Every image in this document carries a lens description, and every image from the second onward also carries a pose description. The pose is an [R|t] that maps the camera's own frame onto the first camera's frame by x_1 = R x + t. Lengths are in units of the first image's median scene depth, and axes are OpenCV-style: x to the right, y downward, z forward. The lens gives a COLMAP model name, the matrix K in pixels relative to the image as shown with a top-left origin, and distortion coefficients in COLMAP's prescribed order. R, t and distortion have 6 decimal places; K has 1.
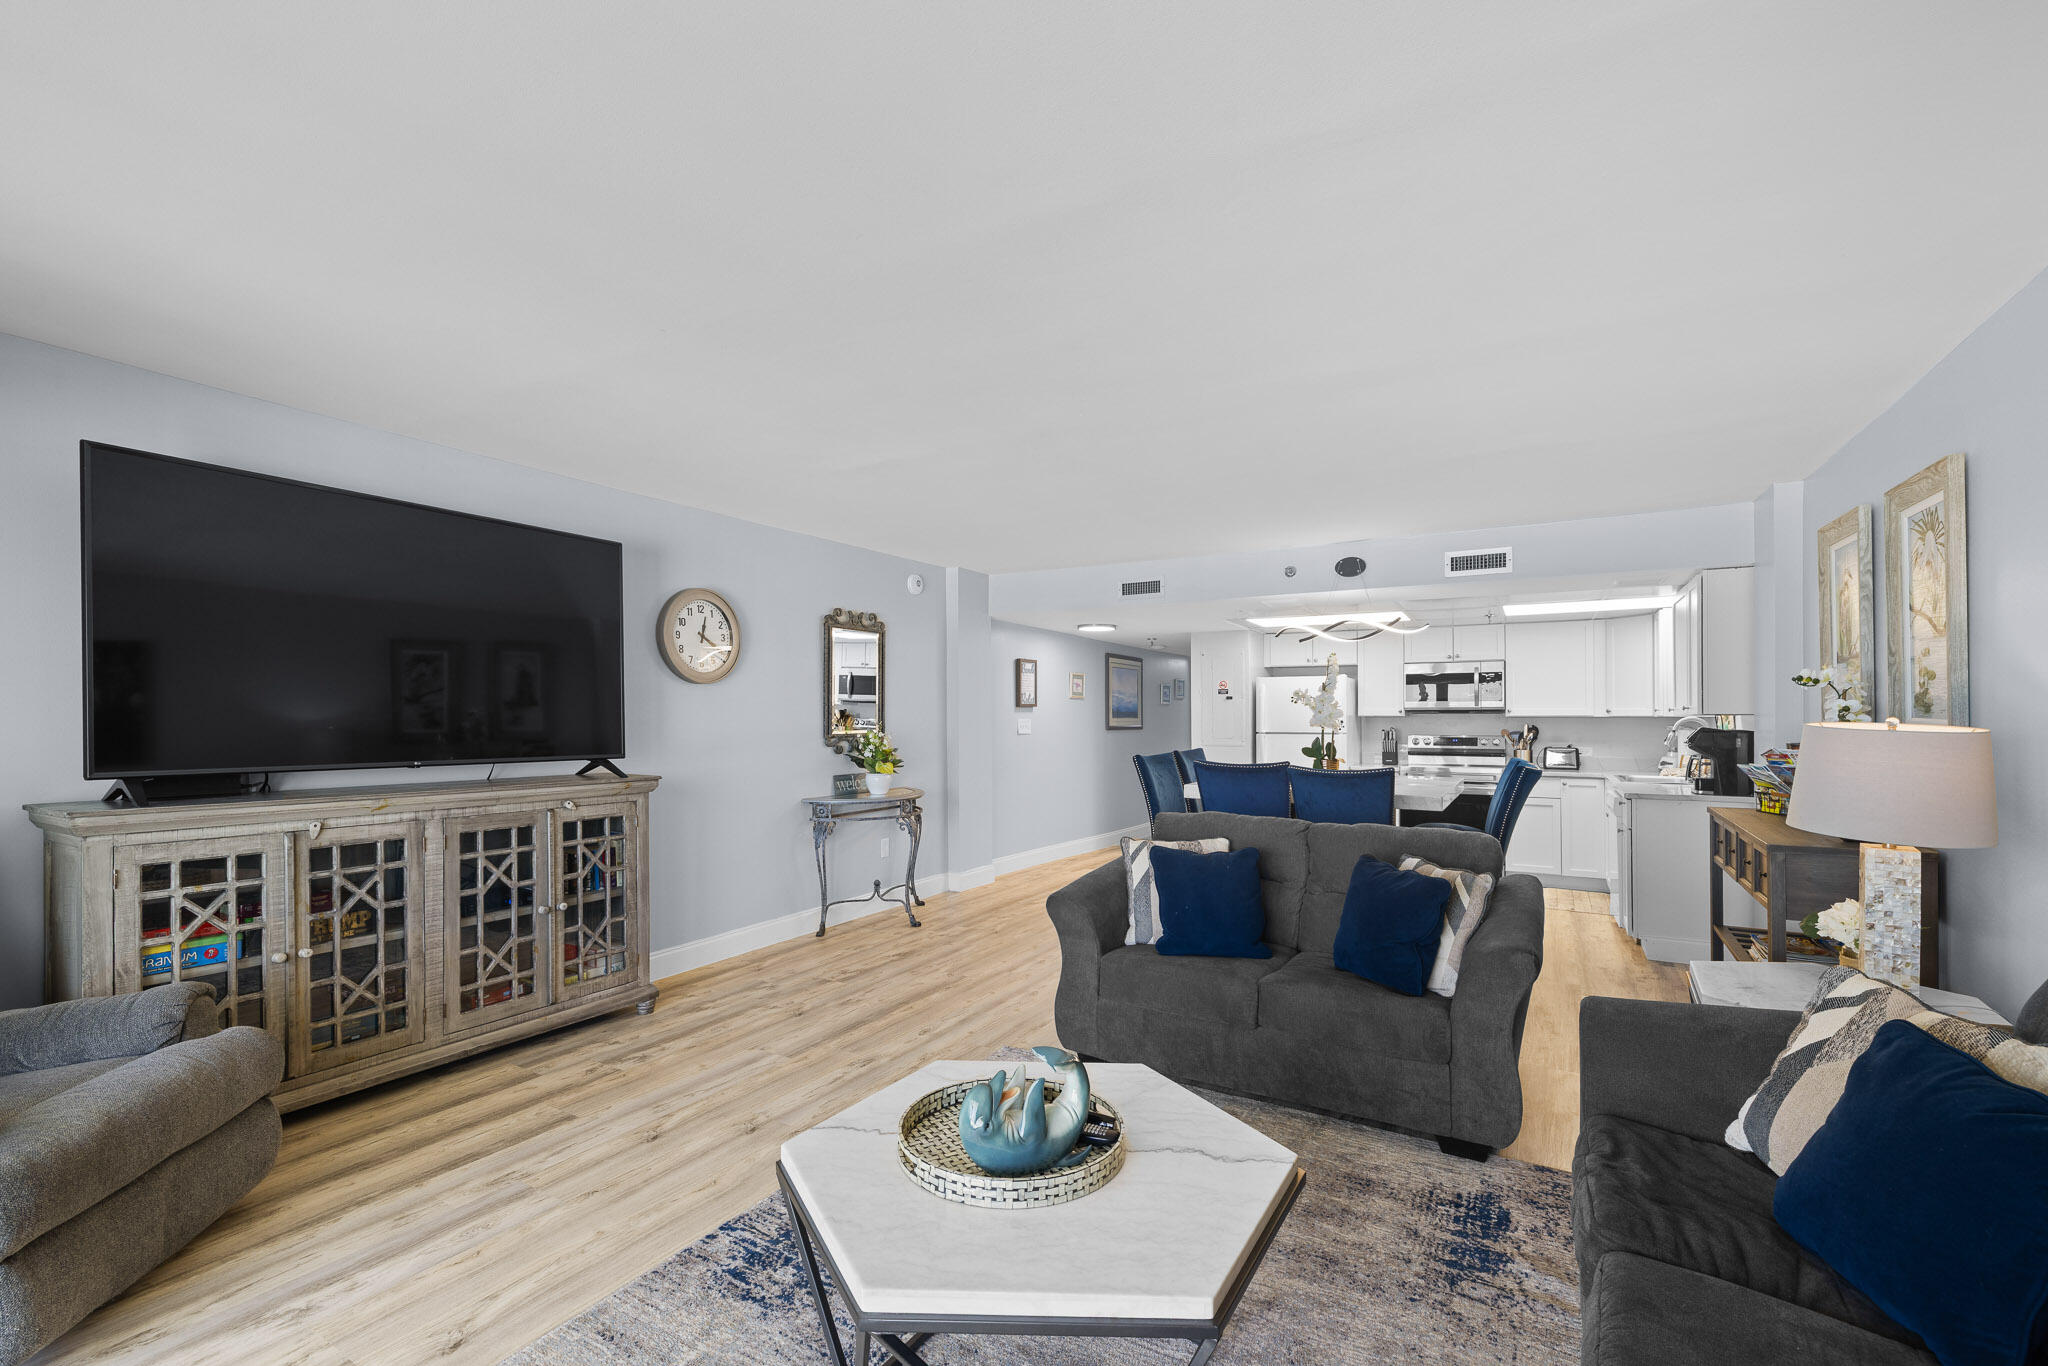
lens RADIAL K [[879.3, 0, 1030.6], [0, 879.3, 702.2], [0, 0, 1]] dist [0.000486, 0.001506]
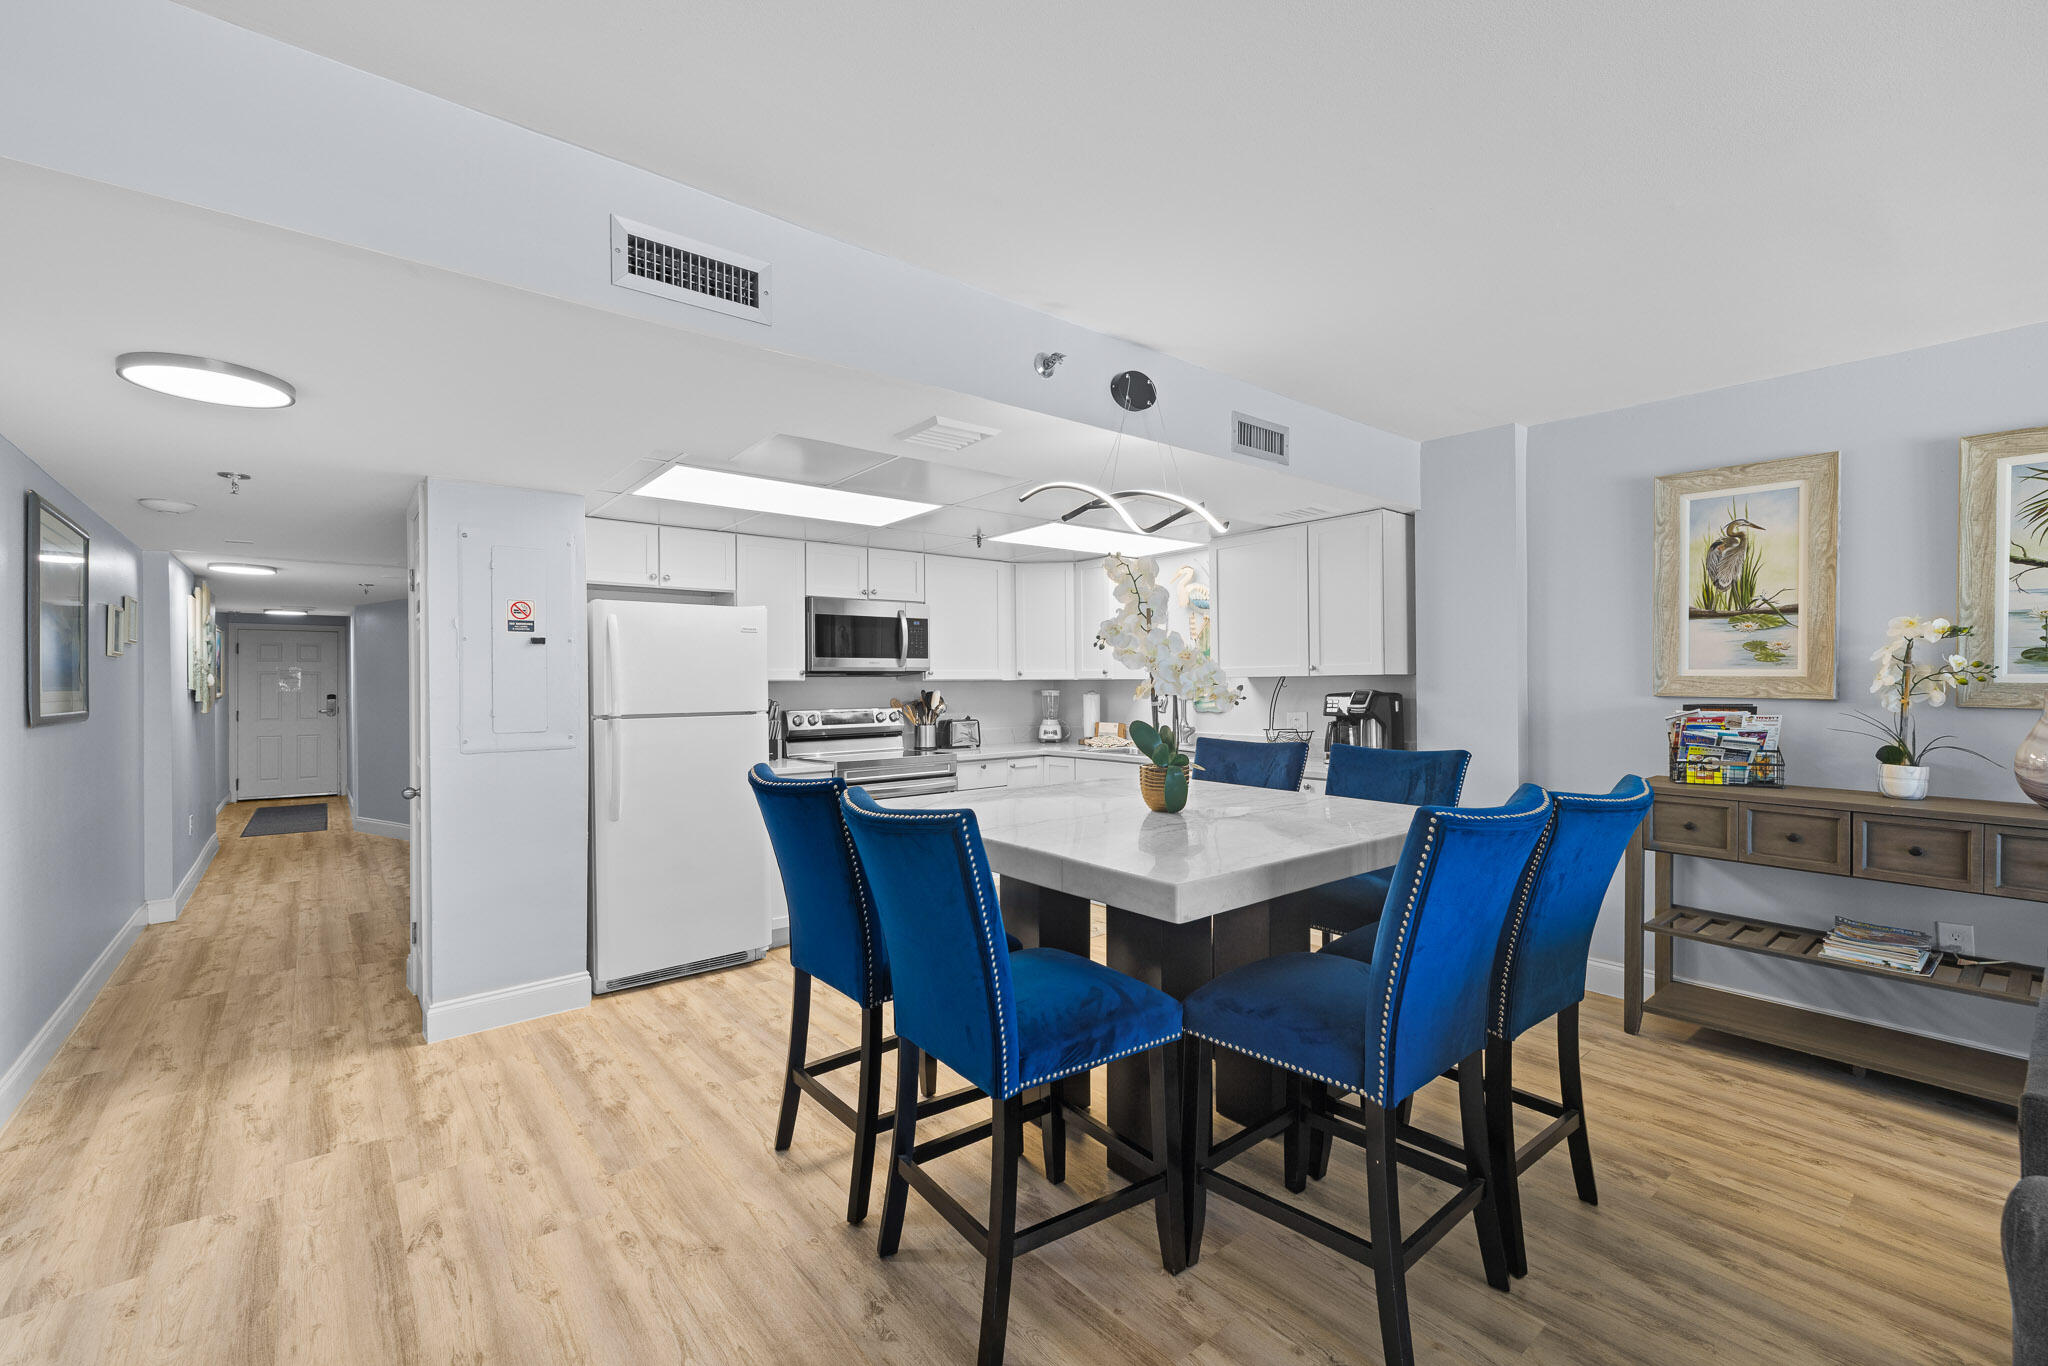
lens RADIAL K [[879.3, 0, 1024.8], [0, 879.3, 679.9], [0, 0, 1]] dist [0.000486, 0.001506]
pose [[0.345678, -0.003052, 0.938348, -0.139862], [-0.009783, 0.999929, 0.006856, 0.012871], [-0.938302, -0.011550, 0.345624, 0.850879]]
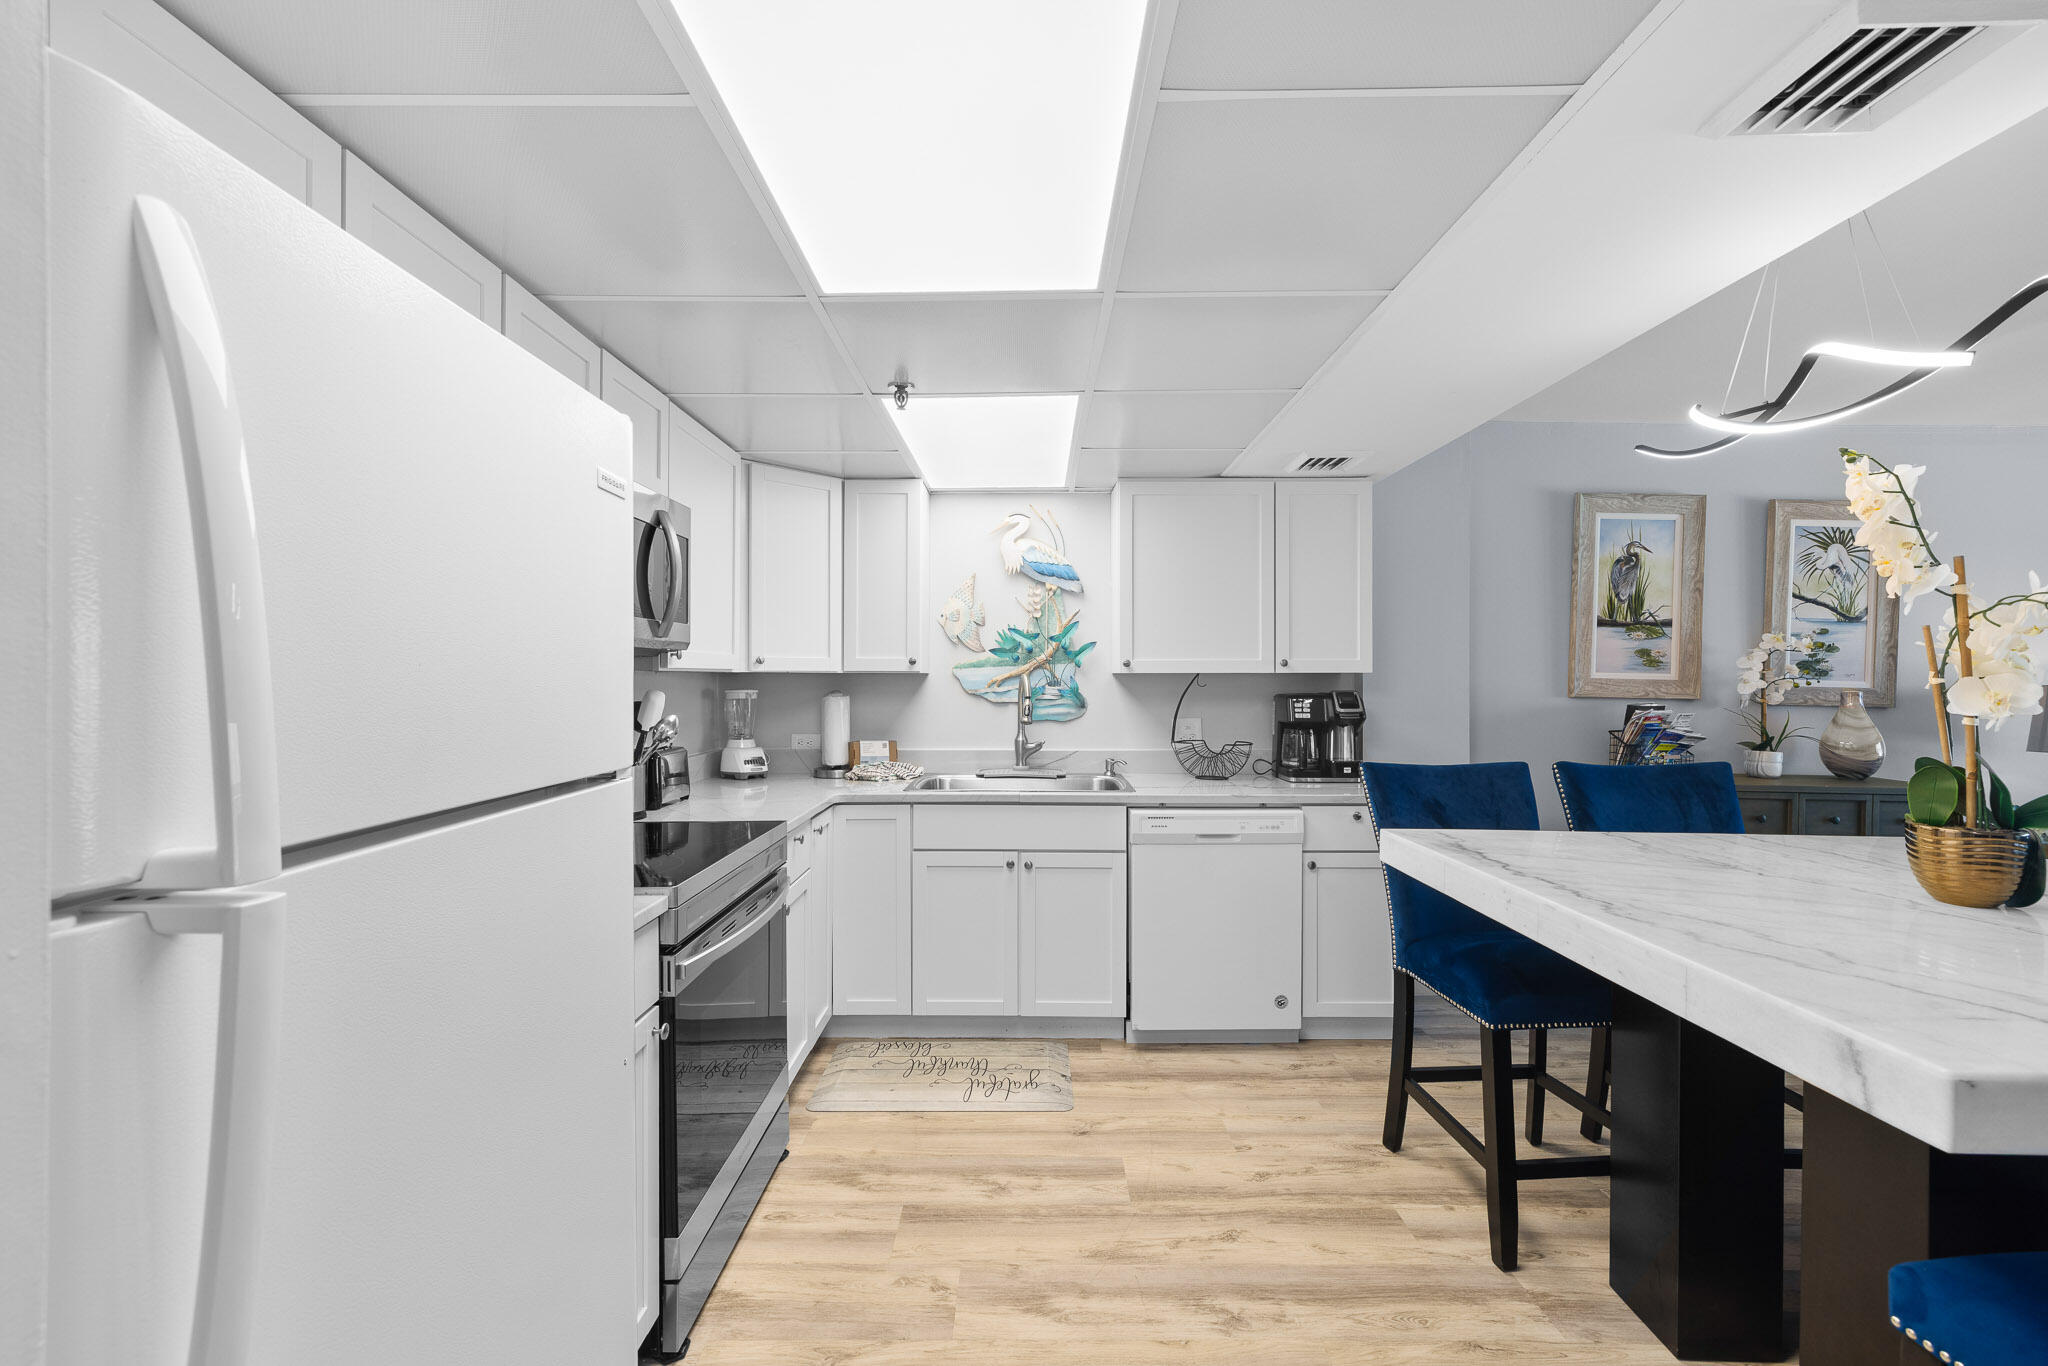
lens RADIAL K [[879.3, 0, 983.4], [0, 879.3, 678.1], [0, 0, 1]] dist [0.000486, 0.001506]
pose [[-0.503265, -0.006881, 0.864105, 0.239945], [-0.022914, 0.999723, -0.005385, 0.023556], [-0.863828, -0.022510, -0.503283, 1.357634]]
